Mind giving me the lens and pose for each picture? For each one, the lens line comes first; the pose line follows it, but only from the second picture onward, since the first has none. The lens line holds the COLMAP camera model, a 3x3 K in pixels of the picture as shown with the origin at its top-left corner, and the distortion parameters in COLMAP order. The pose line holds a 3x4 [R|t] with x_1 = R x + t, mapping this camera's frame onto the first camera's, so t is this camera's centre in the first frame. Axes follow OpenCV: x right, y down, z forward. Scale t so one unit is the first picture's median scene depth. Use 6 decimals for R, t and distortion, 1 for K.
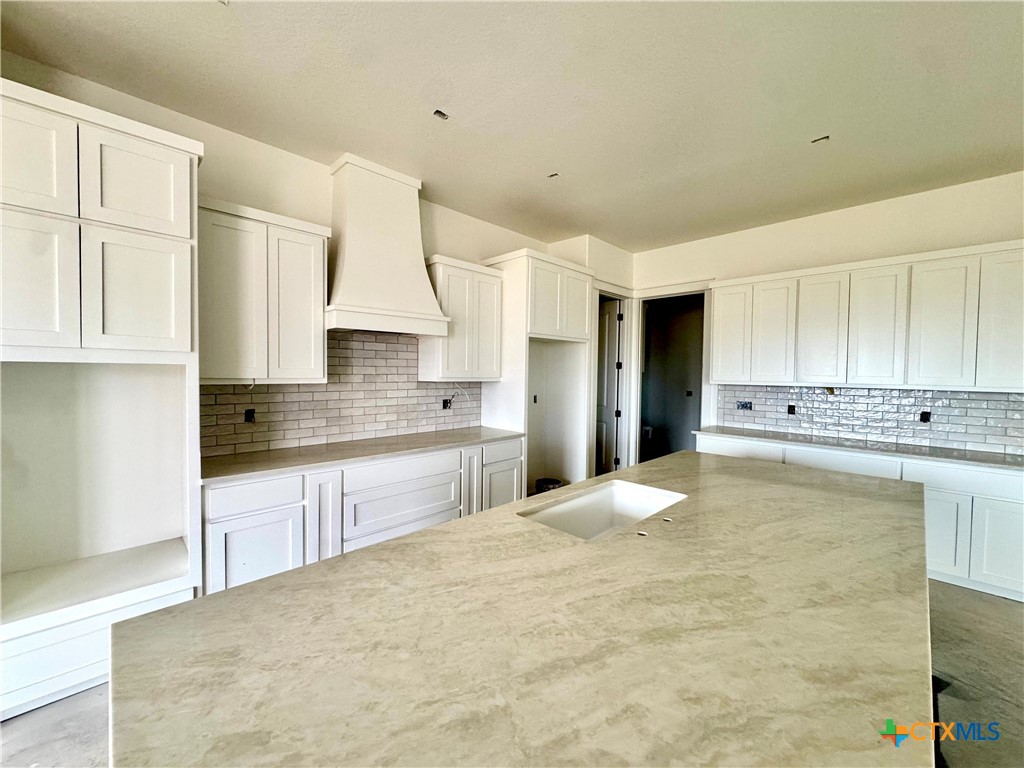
lens RADIAL K [[407.8, 0, 512.0], [0, 407.8, 384.0], [0, 0, 1]] dist [-0.001439, 0.000079]
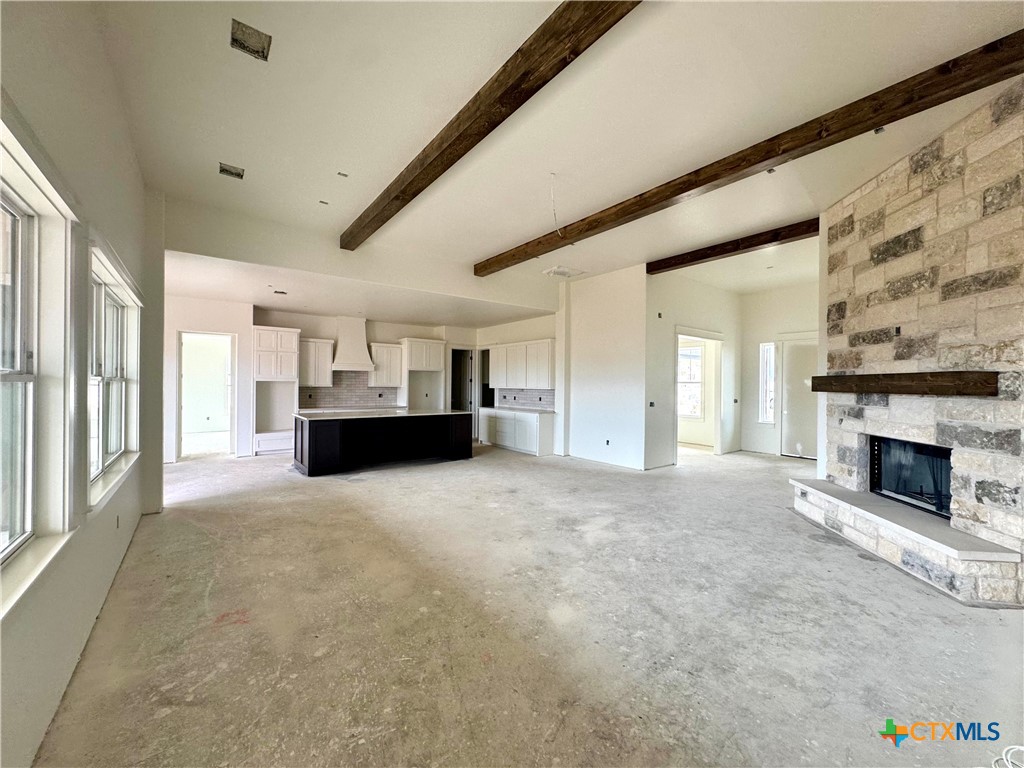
lens RADIAL K [[407.8, 0, 512.0], [0, 407.8, 384.0], [0, 0, 1]] dist [-0.001439, 0.000079]
pose [[0.991665, -0.003301, -0.128799, 1.238325], [-0.001057, 0.999430, -0.033753, 0.075288], [0.128837, 0.033608, 0.991096, -1.827867]]
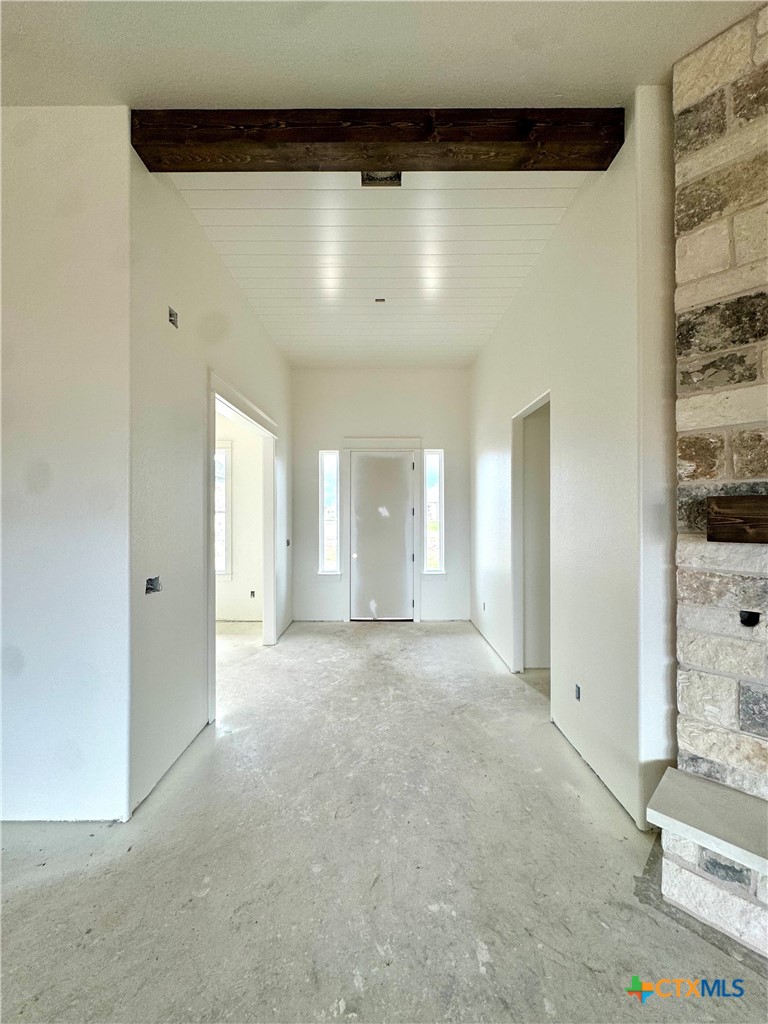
lens RADIAL K [[407.8, 0, 384.0], [0, 407.8, 512.0], [0, 0, 1]] dist [-0.001439, 0.000079]
pose [[0.704914, -0.012727, 0.709178, 1.496411], [0.034236, 0.999284, -0.016096, 0.009440], [-0.708466, 0.035626, 0.704845, -0.286134]]
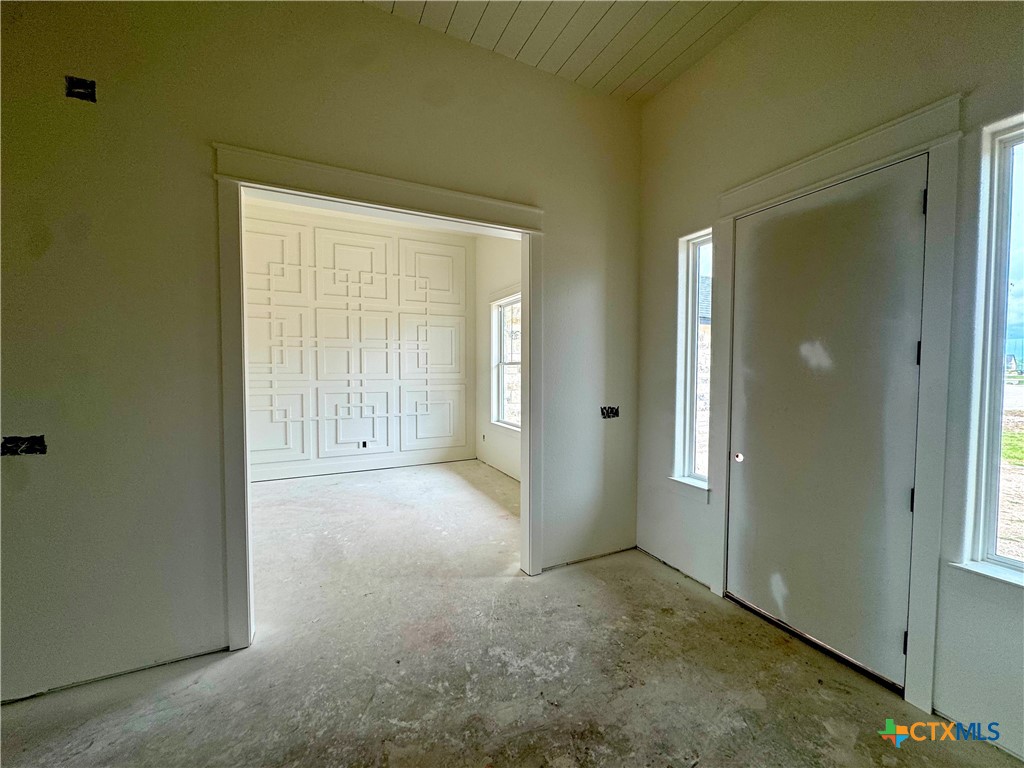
lens RADIAL K [[407.8, 0, 512.0], [0, 407.8, 384.0], [0, 0, 1]] dist [-0.001439, 0.000079]
pose [[0.944261, 0.001324, -0.329196, 2.527126], [0.000257, 0.999989, 0.004759, 0.022286], [0.329198, -0.004579, 0.944250, 0.188791]]
